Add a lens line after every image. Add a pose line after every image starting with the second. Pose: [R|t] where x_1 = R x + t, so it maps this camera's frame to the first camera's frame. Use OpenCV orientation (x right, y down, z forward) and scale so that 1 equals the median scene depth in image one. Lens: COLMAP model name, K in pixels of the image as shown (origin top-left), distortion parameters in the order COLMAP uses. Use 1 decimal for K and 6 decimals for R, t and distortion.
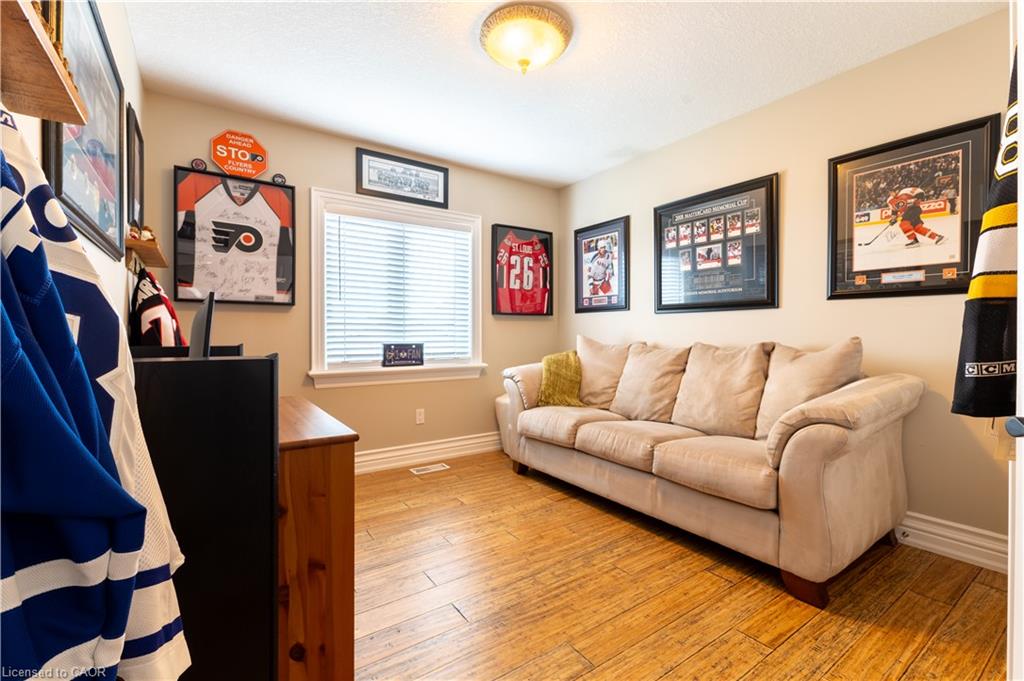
lens RADIAL K [[445.0, 0, 513.0], [0, 445.0, 336.8], [0, 0, 1]] dist [0.009575, -0.000108]
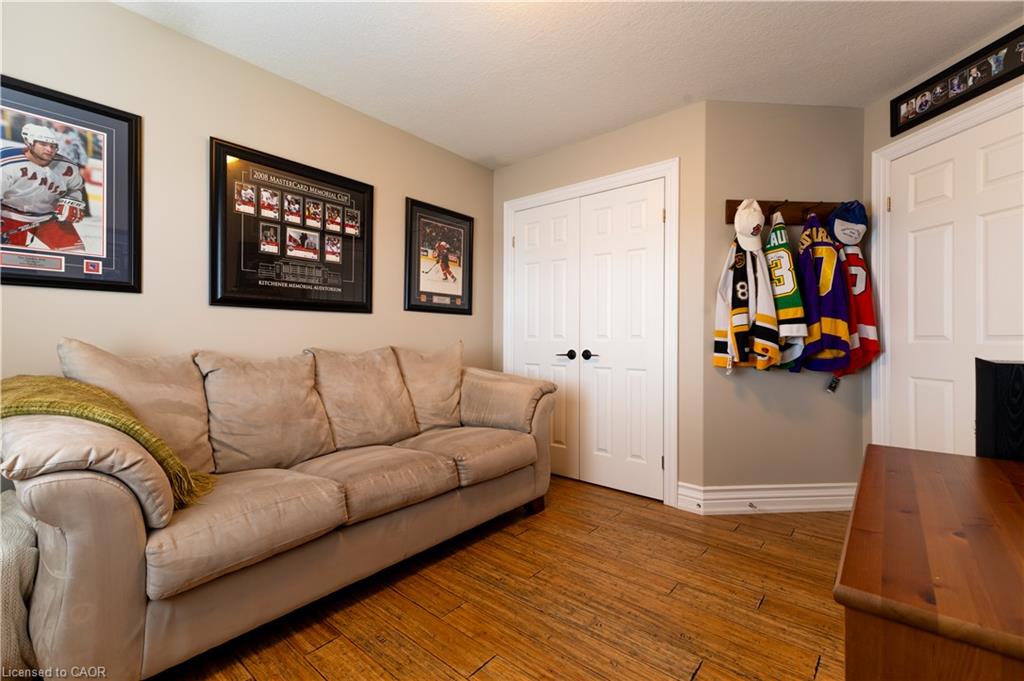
lens RADIAL K [[445.0, 0, 513.2], [0, 445.0, 337.5], [0, 0, 1]] dist [0.009575, -0.000108]
pose [[-0.263823, -0.002649, 0.964568, -0.497096], [-0.000525, 0.999996, 0.002602, -0.009425], [-0.964571, 0.000180, -0.263823, 0.916660]]
